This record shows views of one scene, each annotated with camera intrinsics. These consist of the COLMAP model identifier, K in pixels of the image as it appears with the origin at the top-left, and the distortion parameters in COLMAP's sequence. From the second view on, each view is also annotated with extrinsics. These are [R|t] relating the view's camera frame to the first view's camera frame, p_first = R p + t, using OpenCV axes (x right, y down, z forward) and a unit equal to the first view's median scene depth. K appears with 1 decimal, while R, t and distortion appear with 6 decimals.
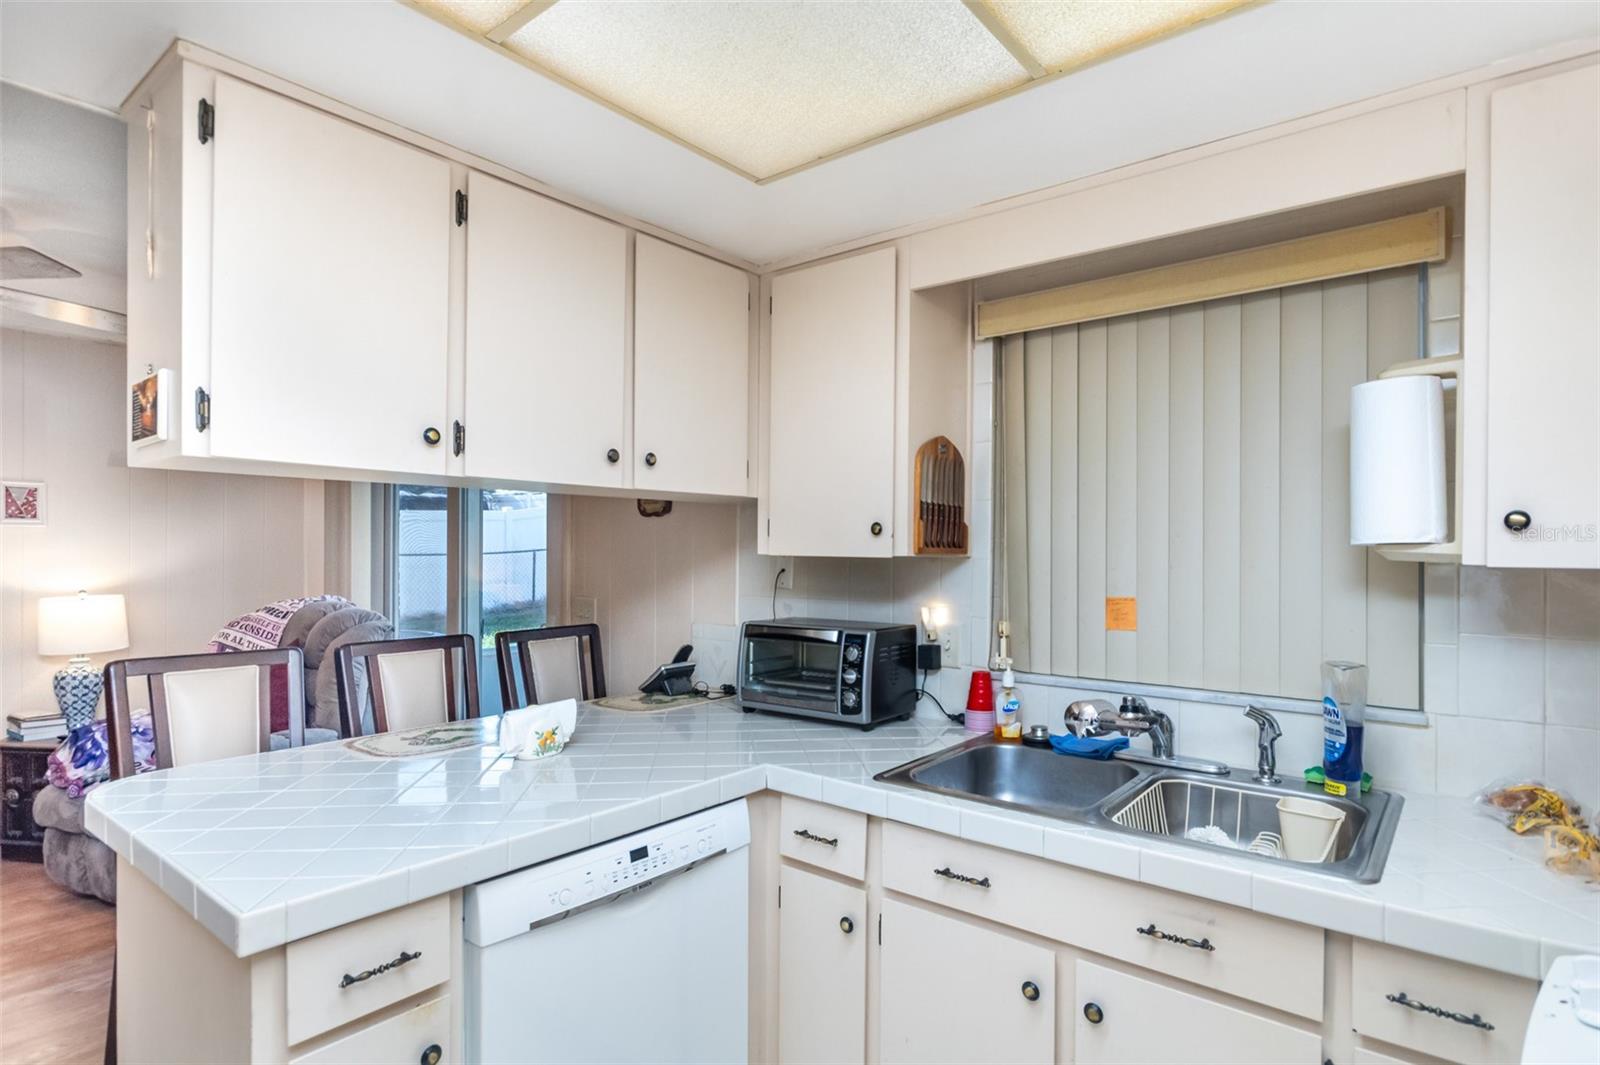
lens RADIAL K [[830.8, 0, 793.3], [0, 830.8, 543.1], [0, 0, 1]] dist [0.012069, -0.000463]
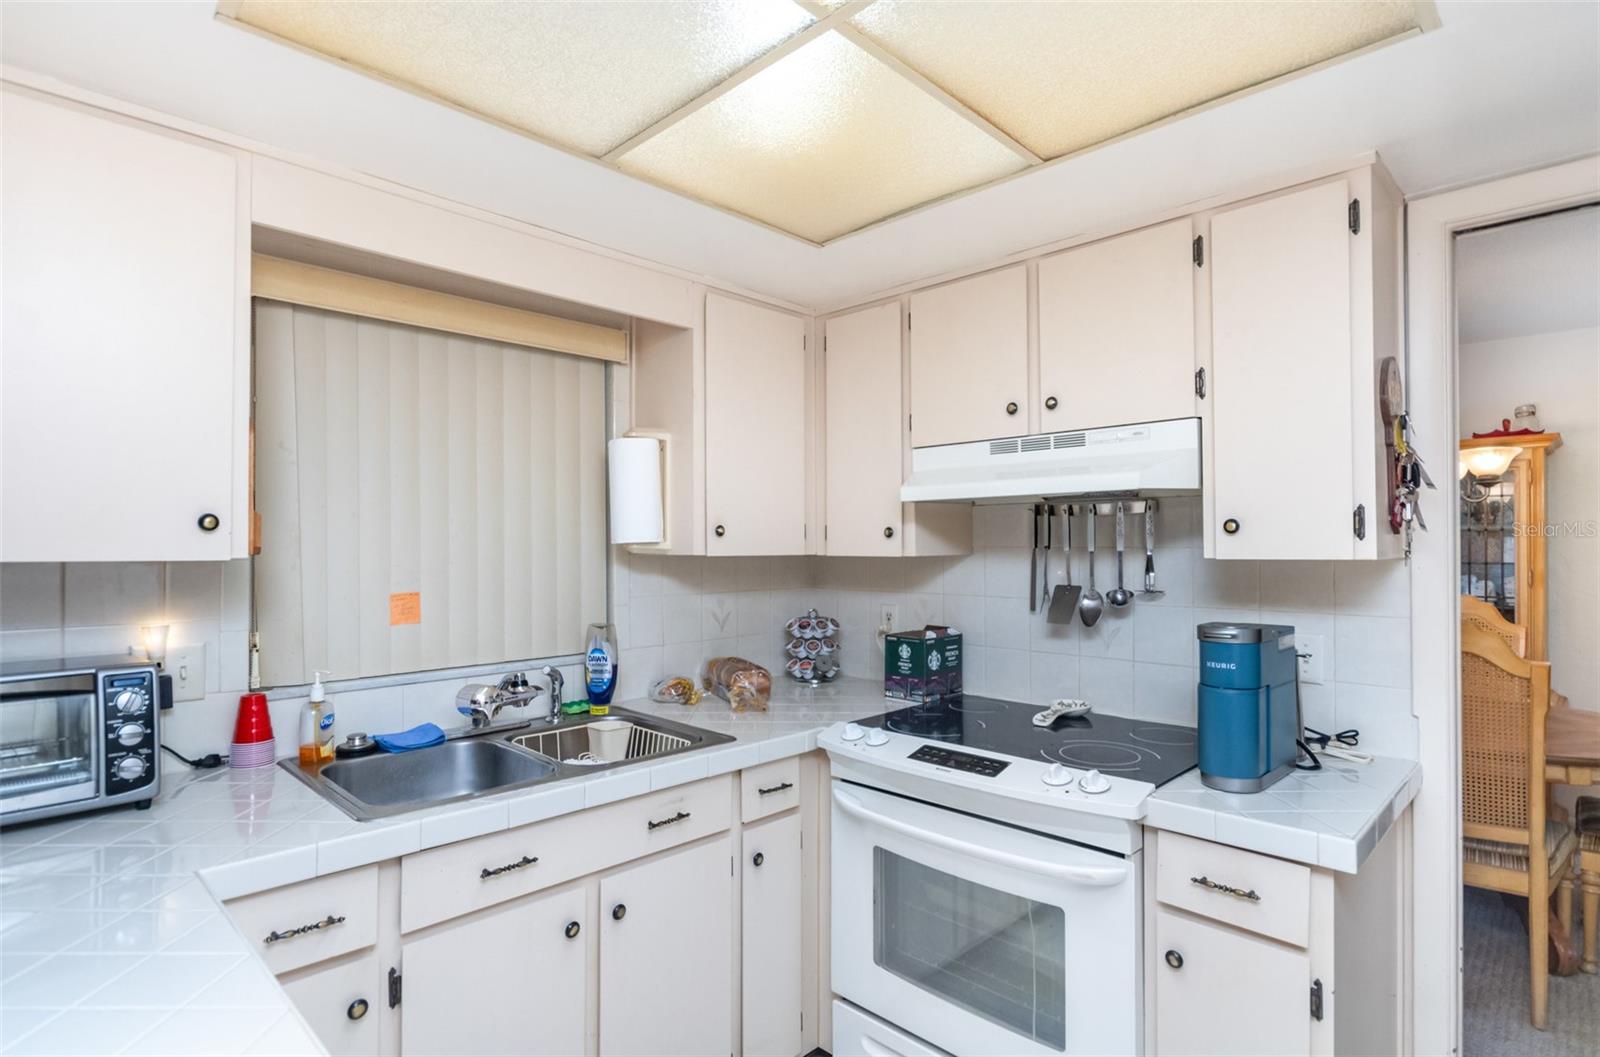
lens RADIAL K [[834.4, 0, 798.3], [0, 834.4, 533.8], [0, 0, 1]] dist [-0.001529, 0.000608]
pose [[0.087347, 0.007545, 0.996149, -0.604747], [-0.008852, 0.999938, -0.006798, -0.005514], [-0.996139, -0.008224, 0.087409, 0.420008]]
